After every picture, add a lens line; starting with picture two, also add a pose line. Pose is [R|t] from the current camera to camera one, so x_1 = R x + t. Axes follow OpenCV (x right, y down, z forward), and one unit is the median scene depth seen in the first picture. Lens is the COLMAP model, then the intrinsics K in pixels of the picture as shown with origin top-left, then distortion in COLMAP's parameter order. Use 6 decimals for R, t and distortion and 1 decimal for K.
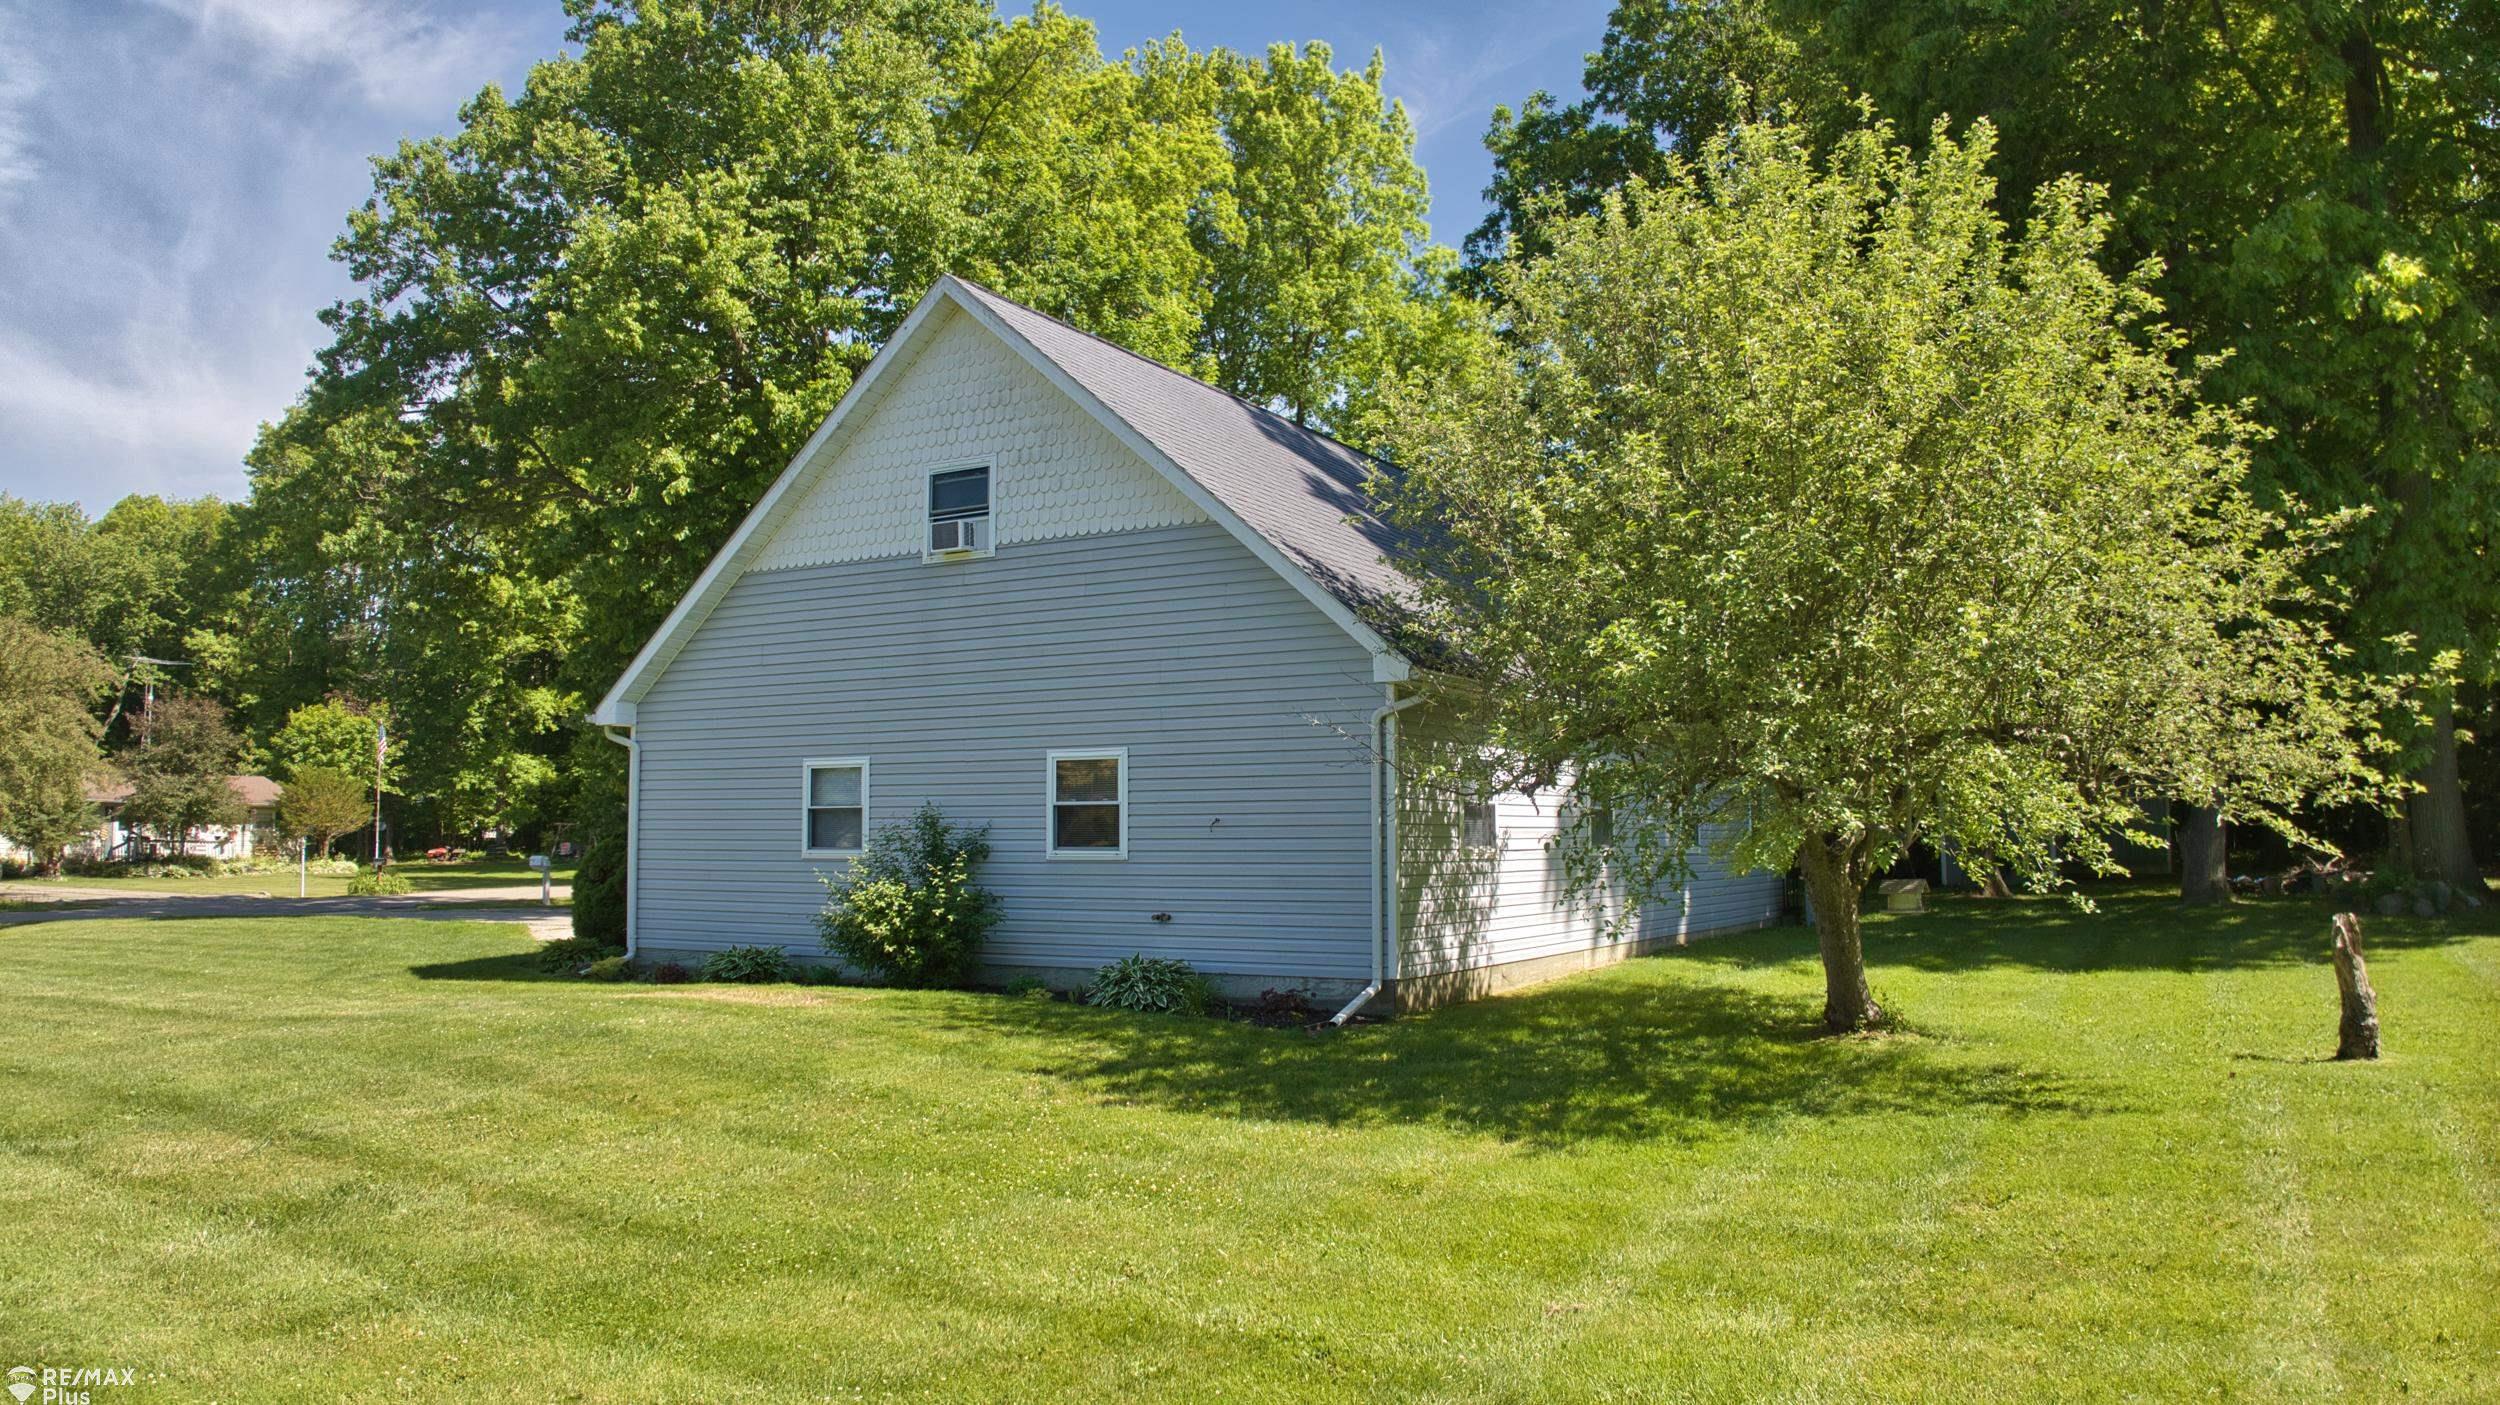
lens RADIAL K [[1715.5, 0, 1250.0], [0, 1715.5, 702.5], [0, 0, 1]] dist [-0.010419, 0.001968]
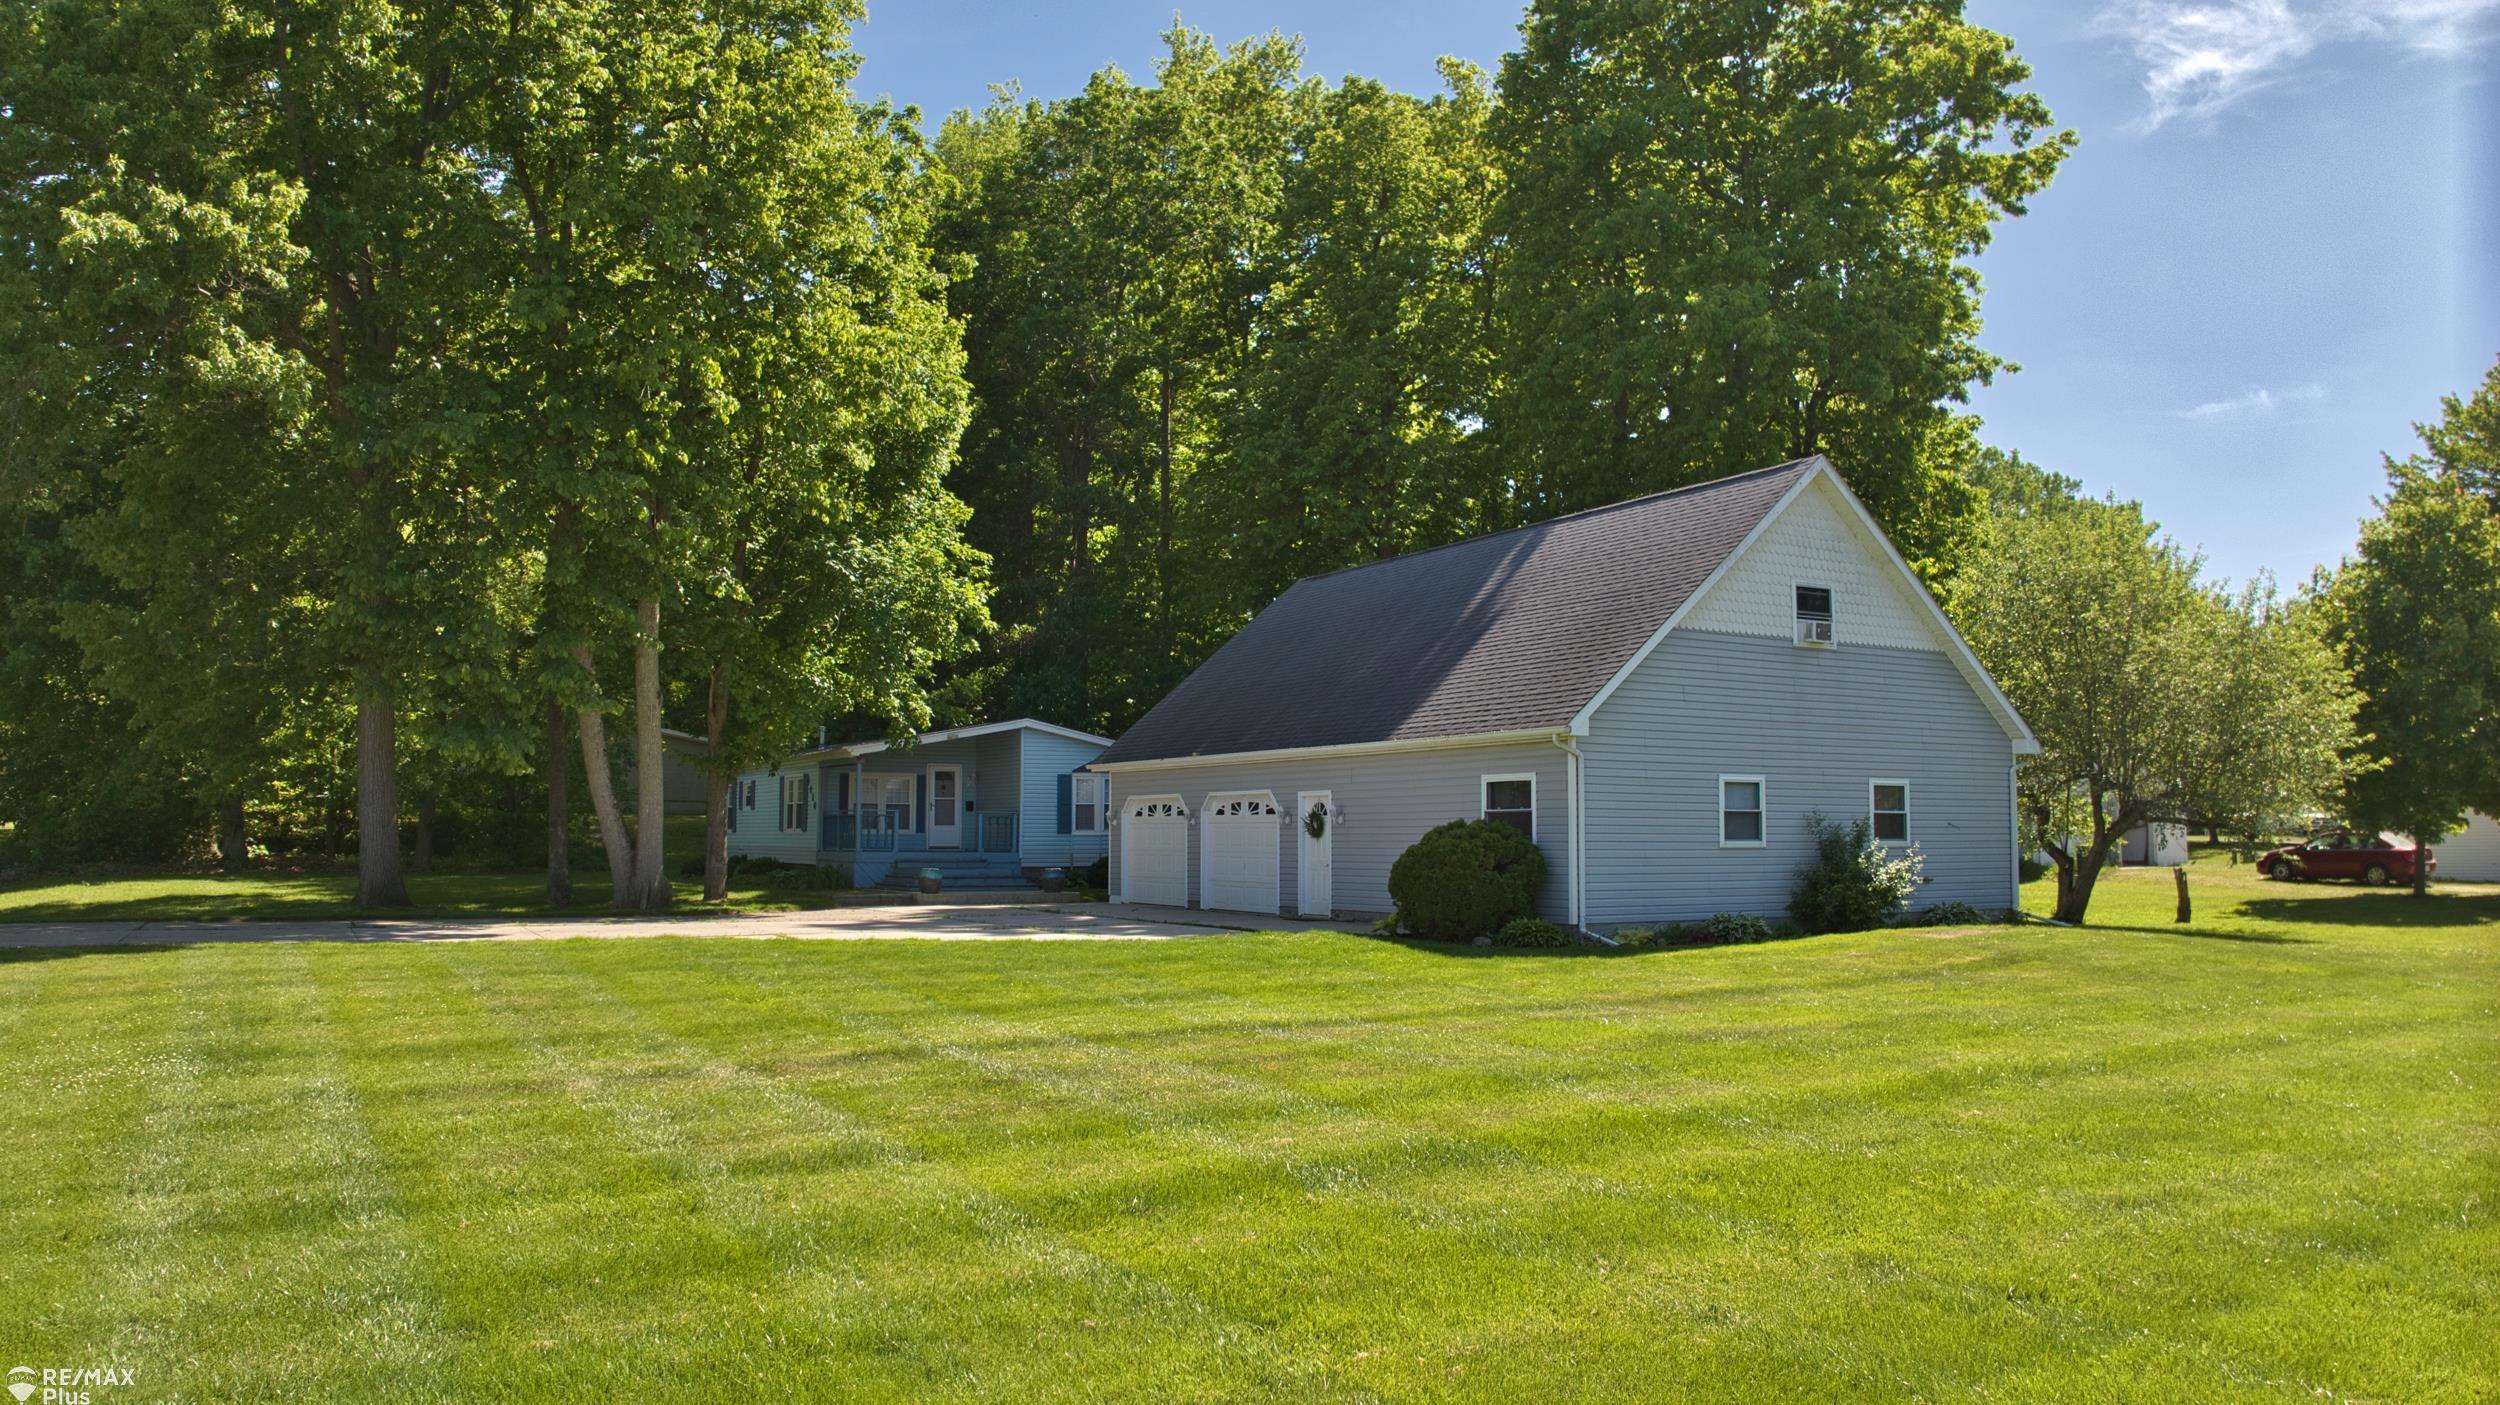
lens RADIAL K [[1715.5, 0, 1250.0], [0, 1715.5, 702.5], [0, 0, 1]] dist [-0.010419, 0.001968]
pose [[0.484755, 0.068885, 0.871933, -1.675197], [-0.074321, 0.996532, -0.037410, 0.056639], [-0.871487, -0.046669, 0.488194, 0.687882]]
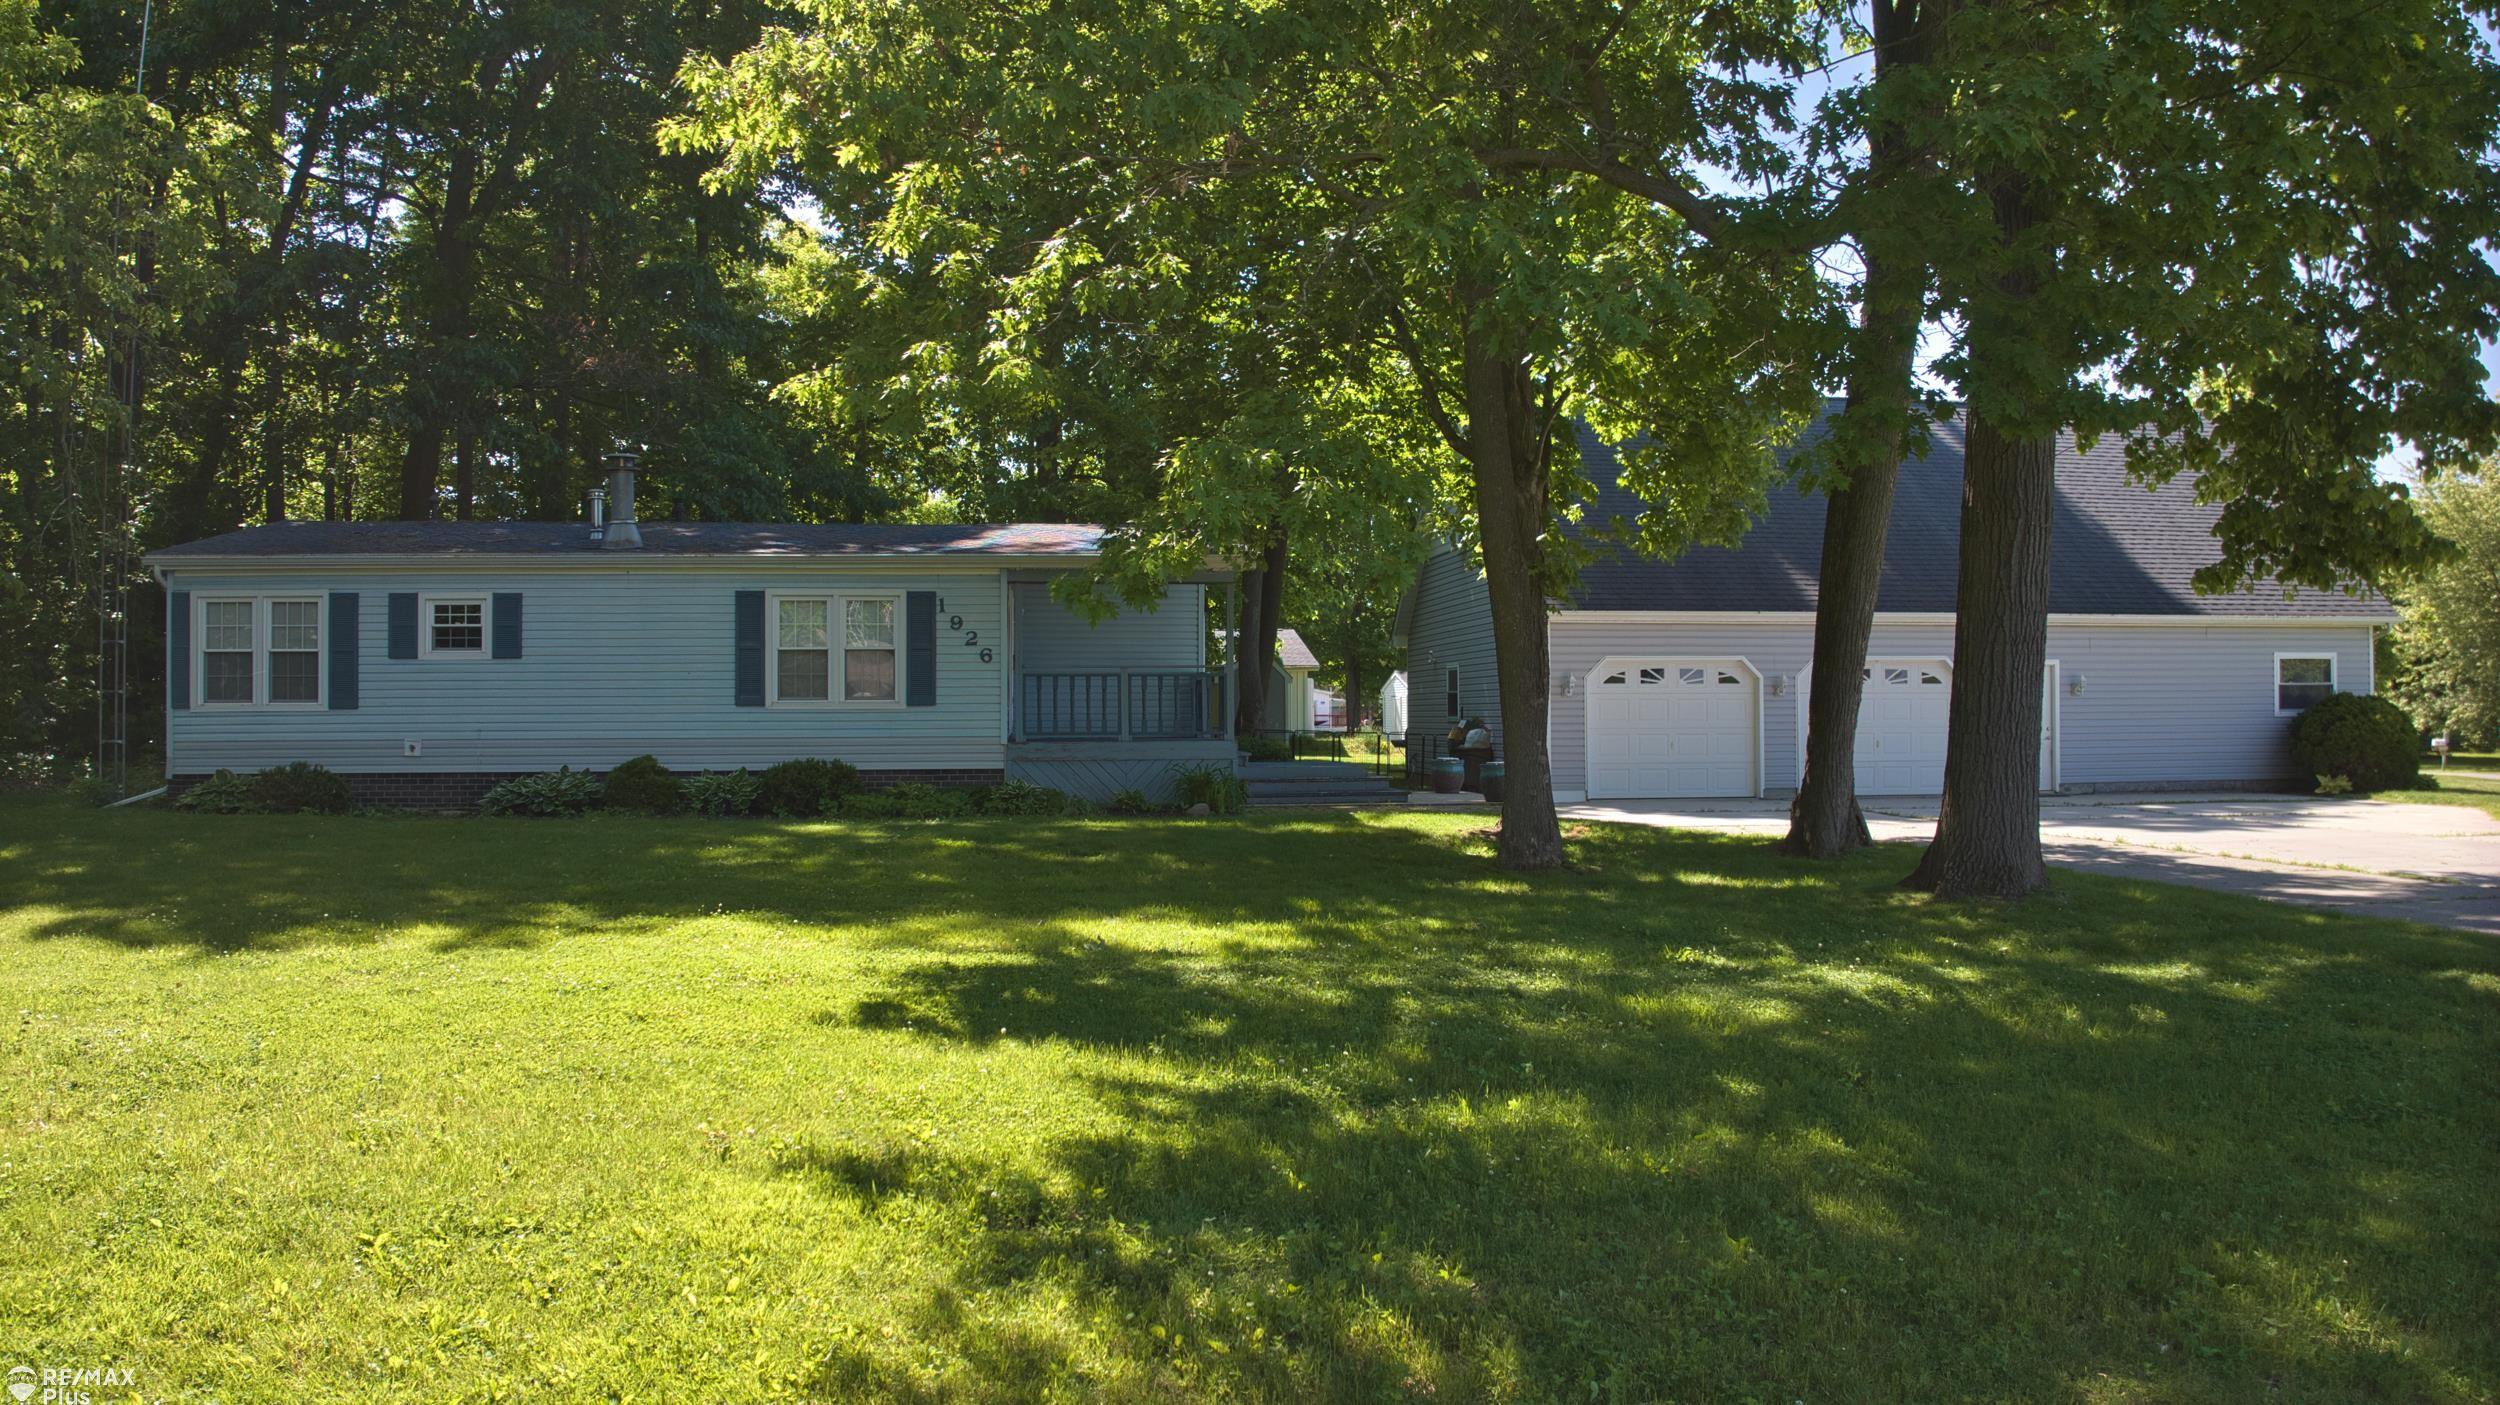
lens RADIAL K [[1726.6, 0, 1250.0], [0, 1726.6, 702.5], [0, 0, 1]] dist [-0.078812, 0.002298]
pose [[-0.604515, -0.005401, 0.796576, -1.007294], [-0.064473, 0.997028, -0.042168, 0.225017], [-0.793980, -0.076849, -0.603067, 2.931323]]
